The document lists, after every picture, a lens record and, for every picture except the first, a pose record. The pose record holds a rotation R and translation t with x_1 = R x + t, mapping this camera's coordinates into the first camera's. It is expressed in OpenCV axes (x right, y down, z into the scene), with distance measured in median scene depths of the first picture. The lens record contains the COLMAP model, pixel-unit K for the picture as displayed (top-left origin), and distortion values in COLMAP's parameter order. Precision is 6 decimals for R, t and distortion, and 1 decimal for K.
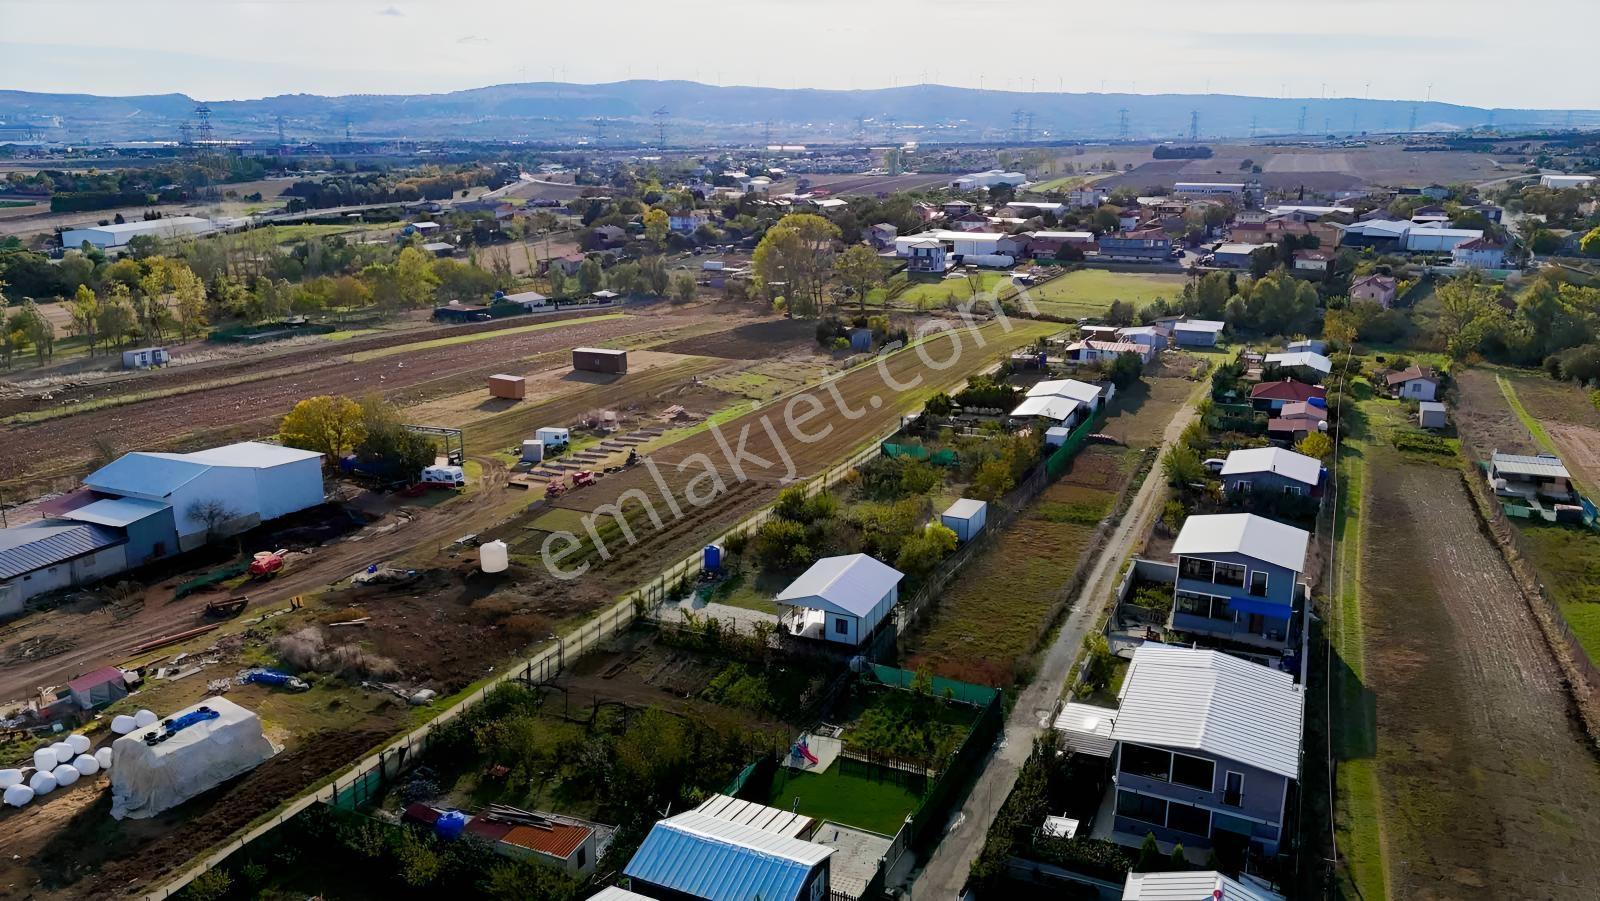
lens RADIAL K [[1167.2, 0, 798.2], [0, 1167.2, 444.4], [0, 0, 1]] dist [0.079760, -0.085334]
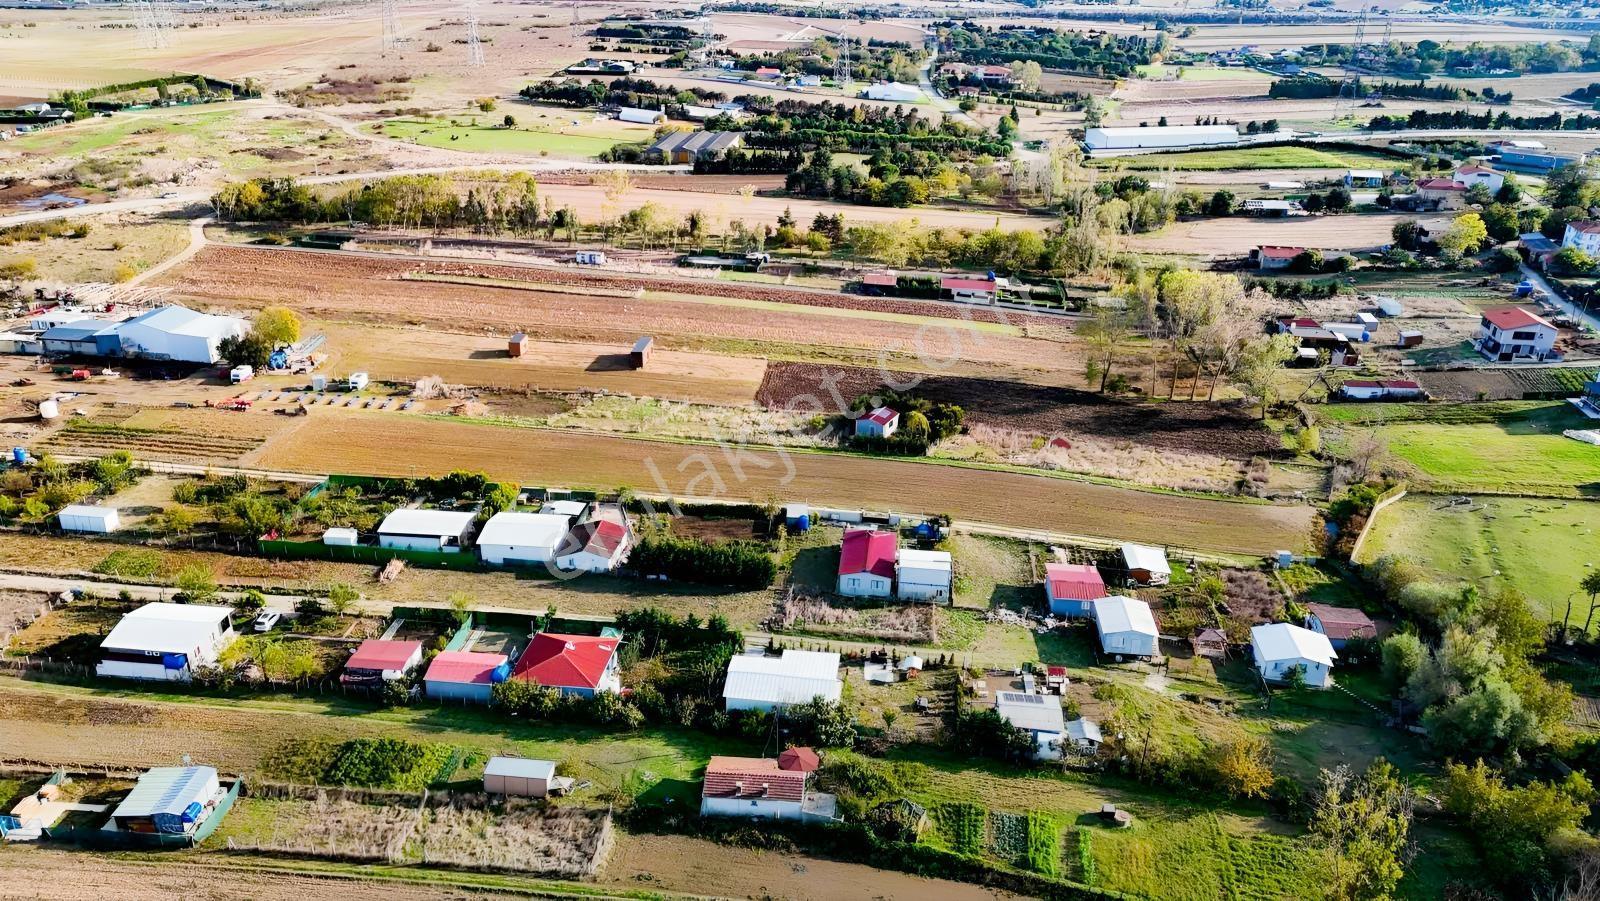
lens RADIAL K [[1167.2, 0, 798.2], [0, 1167.2, 444.4], [0, 0, 1]] dist [0.079760, -0.085334]
pose [[0.319743, 0.381139, -0.867466, 0.859739], [-0.259280, 0.915778, 0.306797, -0.358472], [0.911339, 0.126820, 0.391635, 0.648530]]
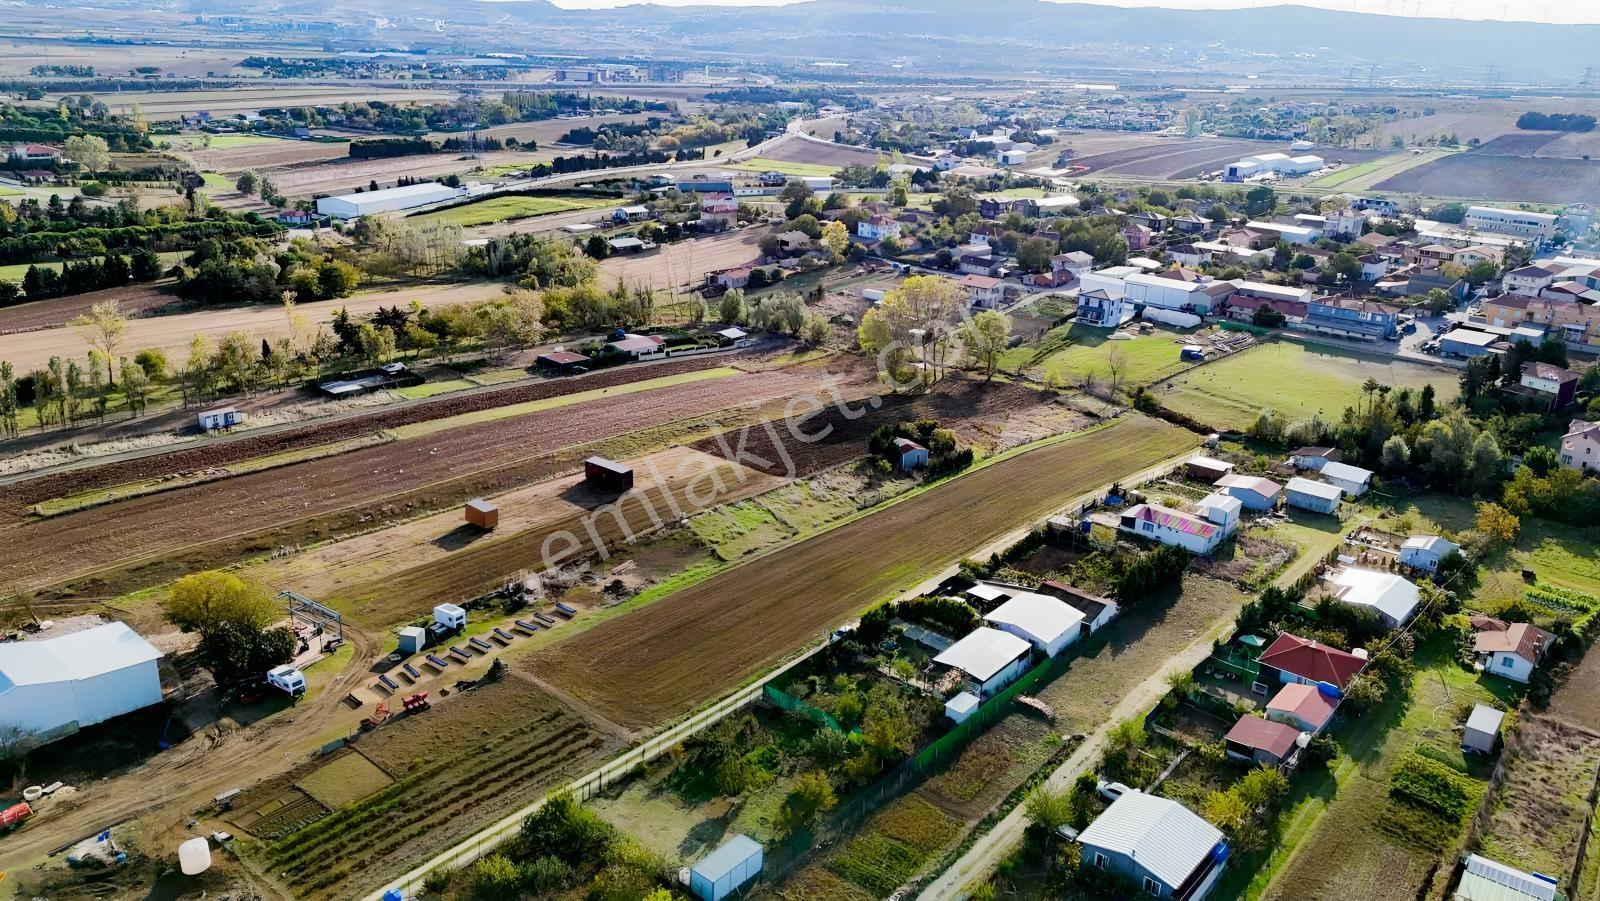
lens RADIAL K [[1167.2, 0, 798.2], [0, 1167.2, 444.4], [0, 0, 1]] dist [0.079760, -0.085334]
pose [[0.962989, 0.117172, -0.242739, 0.200081], [-0.100428, 0.991700, 0.080285, -0.176779], [0.250131, -0.052935, 0.966764, 0.093389]]
